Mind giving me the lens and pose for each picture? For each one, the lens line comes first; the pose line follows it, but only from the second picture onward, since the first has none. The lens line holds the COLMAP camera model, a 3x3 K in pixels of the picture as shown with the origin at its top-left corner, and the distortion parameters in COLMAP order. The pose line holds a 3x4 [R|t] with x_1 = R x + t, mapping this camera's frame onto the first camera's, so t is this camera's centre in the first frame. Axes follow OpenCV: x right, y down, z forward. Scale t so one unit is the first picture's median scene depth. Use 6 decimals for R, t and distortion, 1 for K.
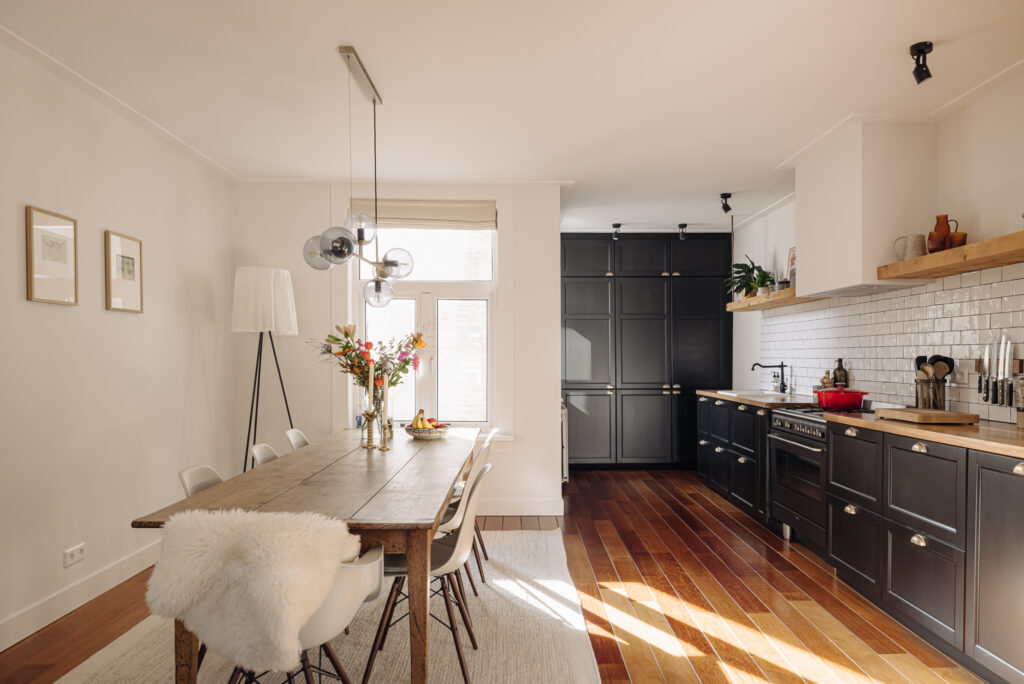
lens RADIAL K [[697.8, 0, 532.6], [0, 697.8, 361.3], [0, 0, 1]] dist [-0.001624, 0.003688]
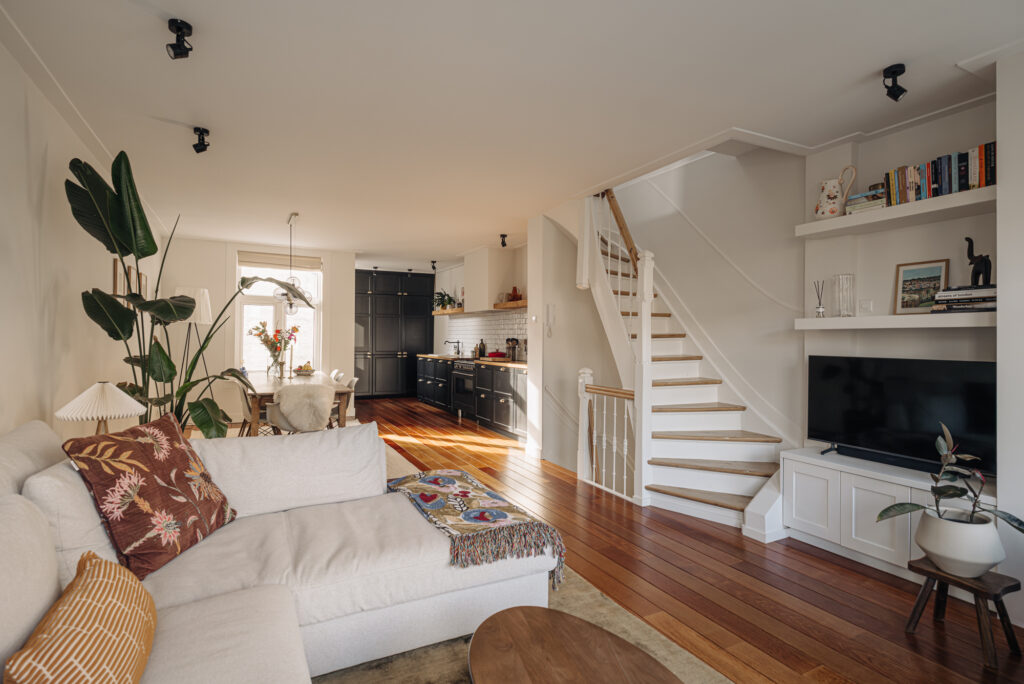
lens RADIAL K [[523.7, 0, 508.0], [0, 523.7, 336.4], [0, 0, 1]] dist [0.000687, -0.000679]
pose [[0.903424, 0.008905, 0.428655, -0.195641], [-0.006012, 0.999949, -0.008102, 0.000940], [-0.428706, 0.004742, 0.903432, -0.525414]]
